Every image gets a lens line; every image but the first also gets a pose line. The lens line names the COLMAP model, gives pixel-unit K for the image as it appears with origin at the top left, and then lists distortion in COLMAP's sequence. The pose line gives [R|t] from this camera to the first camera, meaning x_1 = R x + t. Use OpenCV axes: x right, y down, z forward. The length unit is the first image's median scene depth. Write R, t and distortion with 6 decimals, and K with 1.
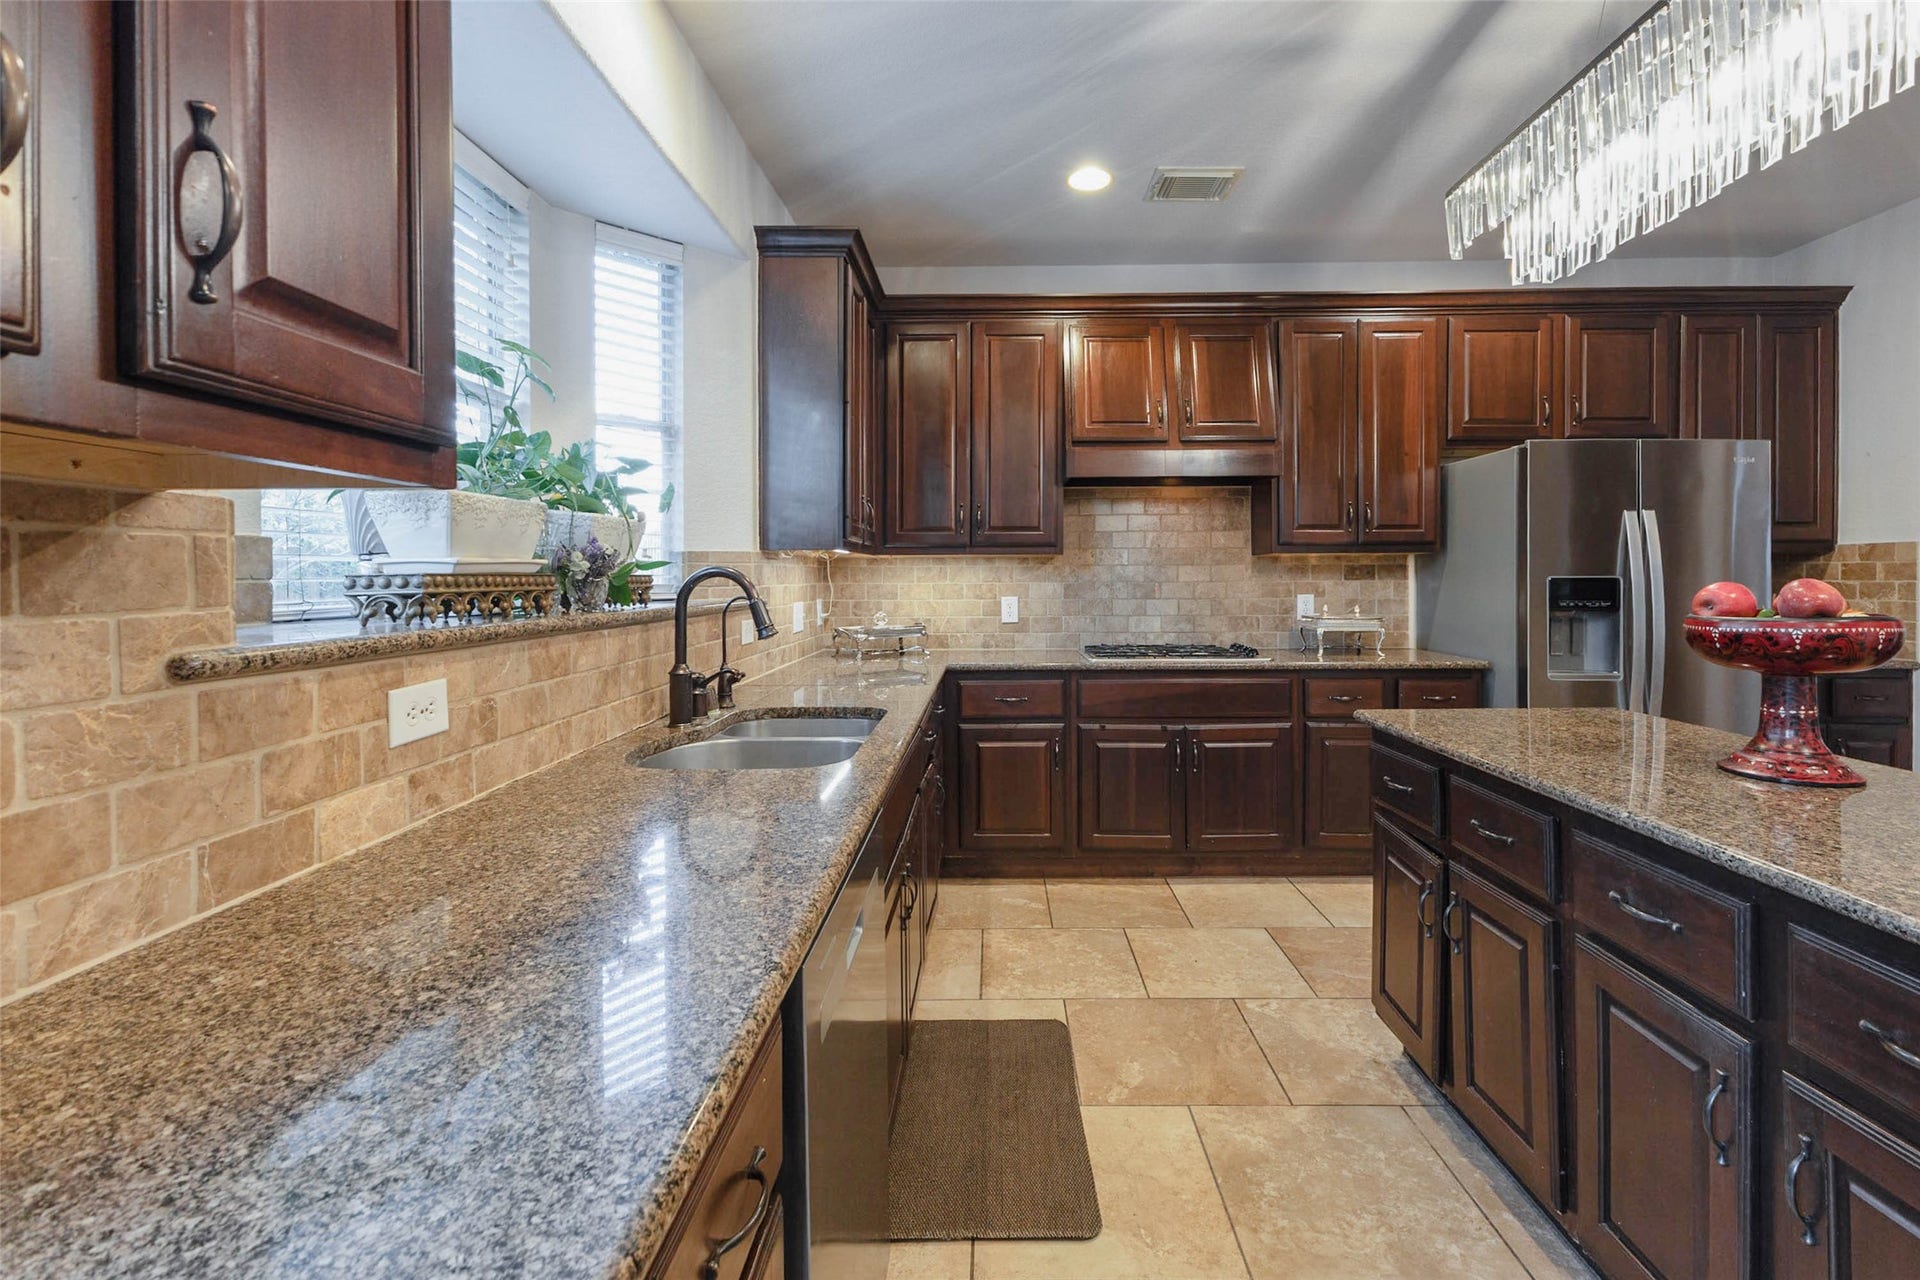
lens RADIAL K [[854.4, 0, 967.9], [0, 854.4, 580.2], [0, 0, 1]] dist [-0.000998, -0.000155]
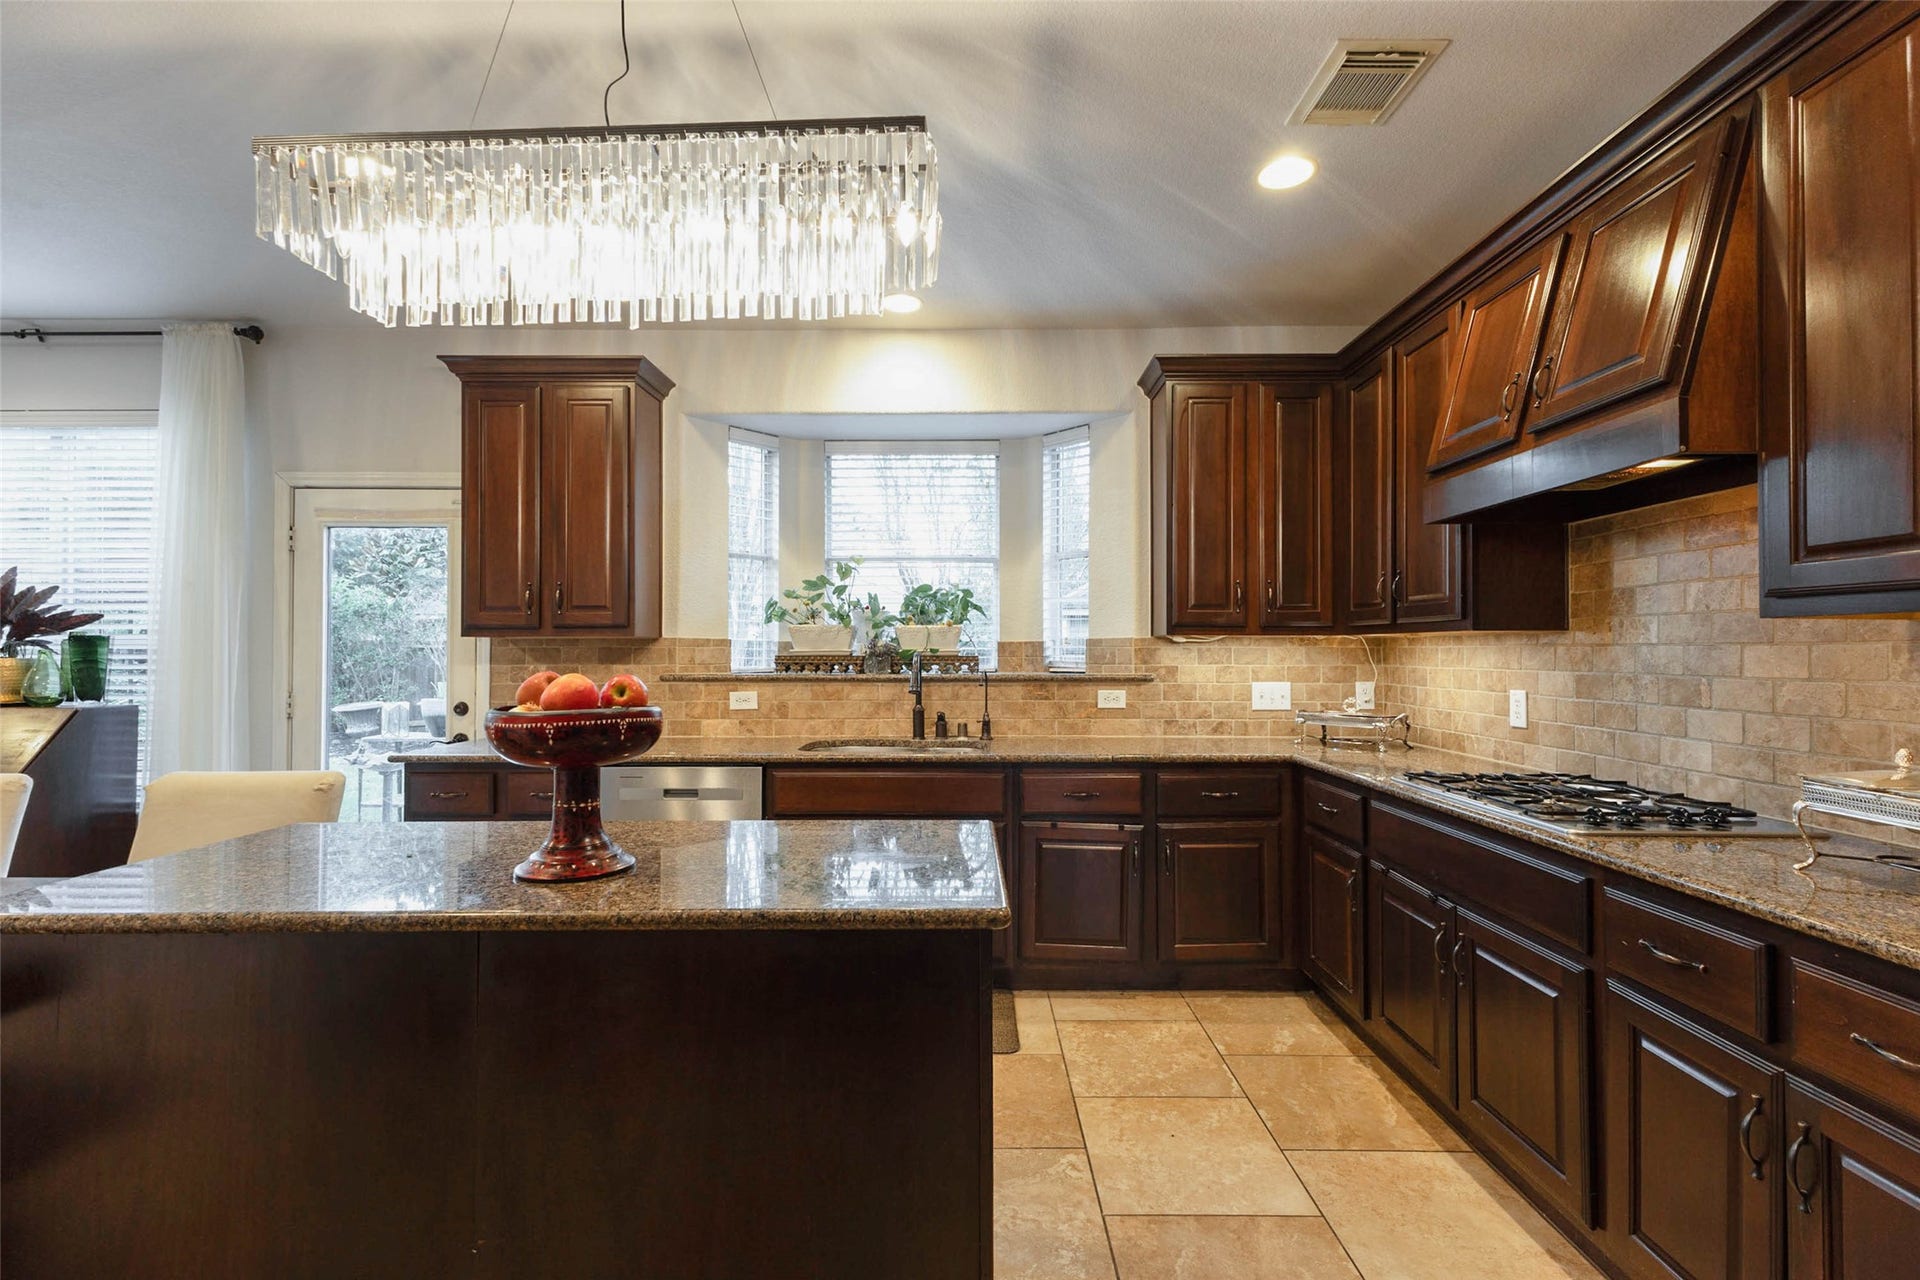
lens RADIAL K [[817.7, 0, 960.0], [0, 817.7, 640.0], [0, 0, 1]] dist [0.000887, -0.000025]
pose [[0.016194, -0.009350, -0.999825, 0.823879], [-0.005594, 0.999940, -0.009442, -0.014879], [0.999853, 0.005746, 0.016141, 0.613685]]
